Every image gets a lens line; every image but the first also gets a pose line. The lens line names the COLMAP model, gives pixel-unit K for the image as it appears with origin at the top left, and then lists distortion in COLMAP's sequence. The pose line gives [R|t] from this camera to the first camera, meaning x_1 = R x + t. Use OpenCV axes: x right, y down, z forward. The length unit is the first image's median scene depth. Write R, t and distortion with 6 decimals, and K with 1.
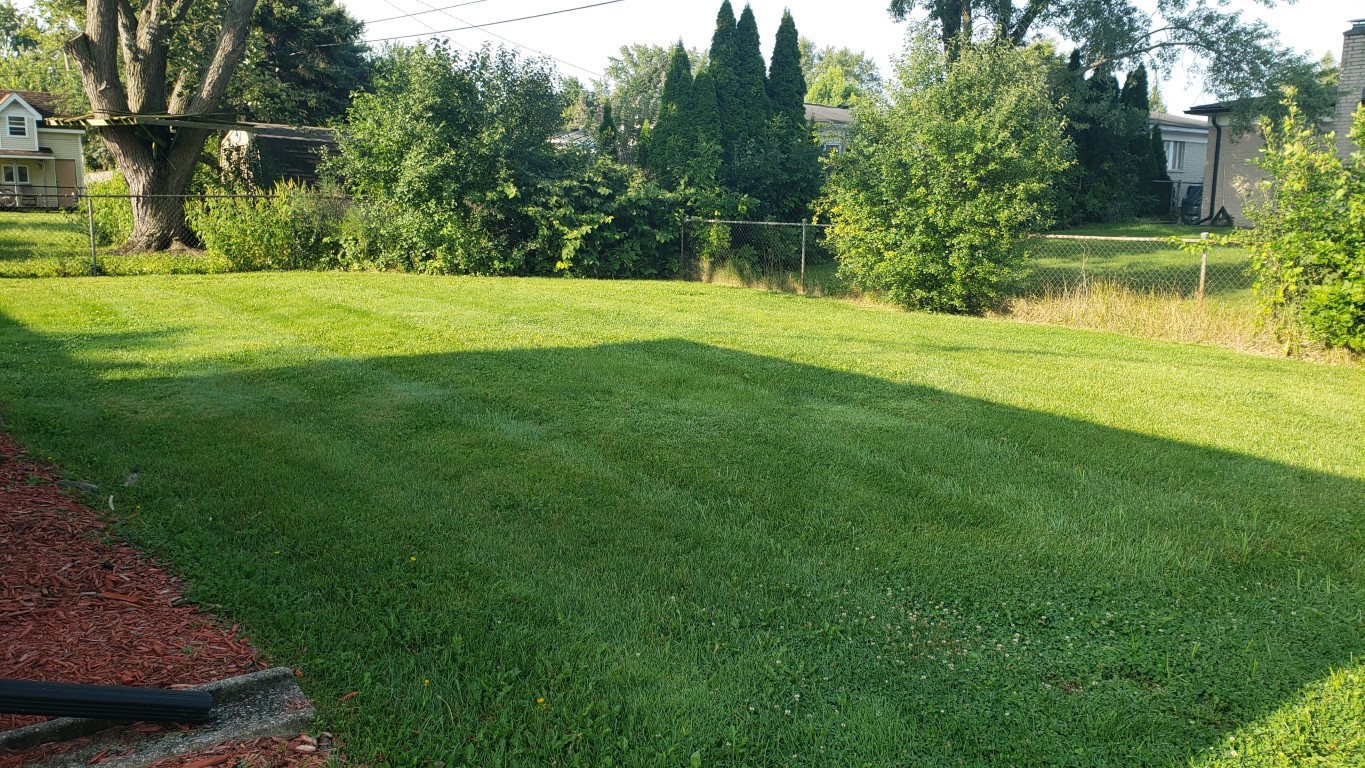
lens RADIAL K [[1144.2, 0, 683.9], [0, 1144.2, 371.7], [0, 0, 1]] dist [0.028593, -0.018030]
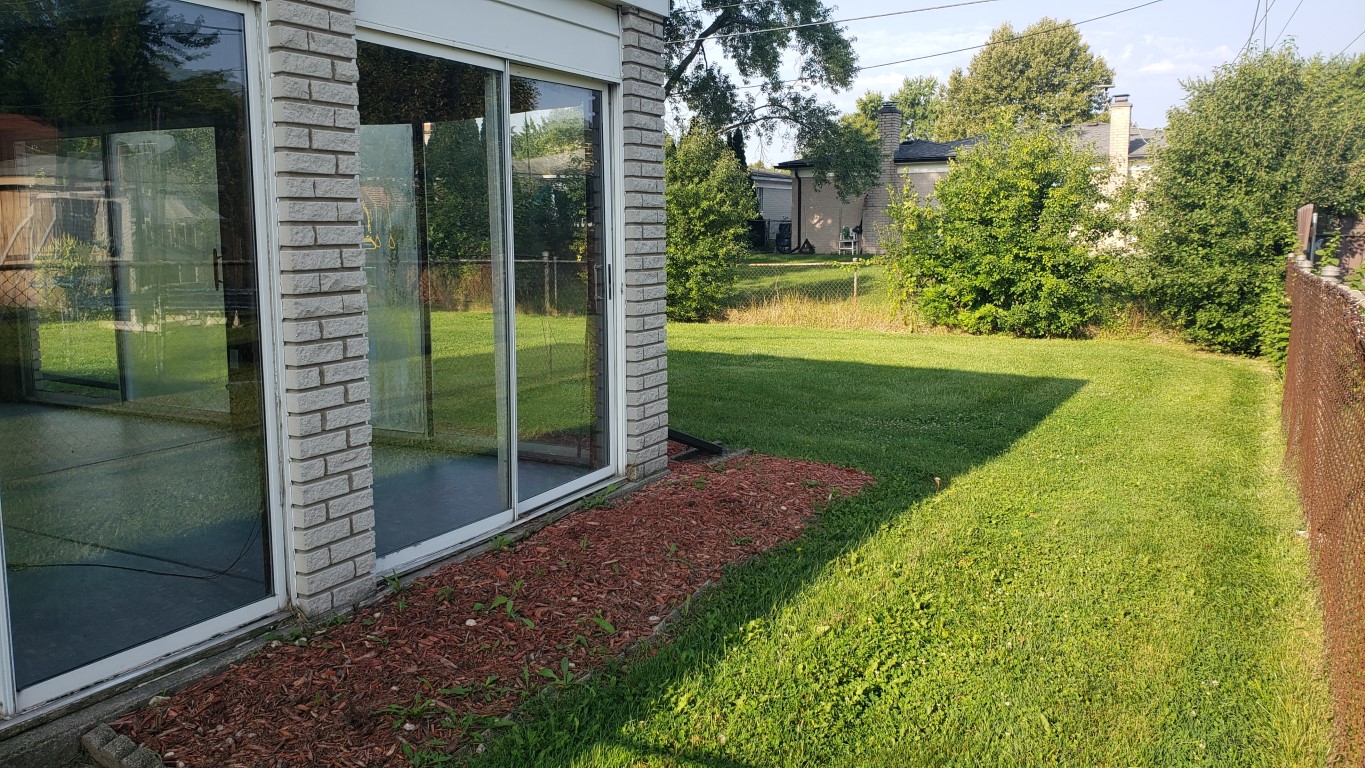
lens RADIAL K [[1144.2, 0, 680.5], [0, 1144.2, 390.4], [0, 0, 1]] dist [0.028593, -0.018030]
pose [[0.928388, -0.078533, 0.363219, -0.286806], [0.084701, 0.996406, -0.001059, 0.032311], [-0.361830, 0.031748, 0.931703, -0.290807]]
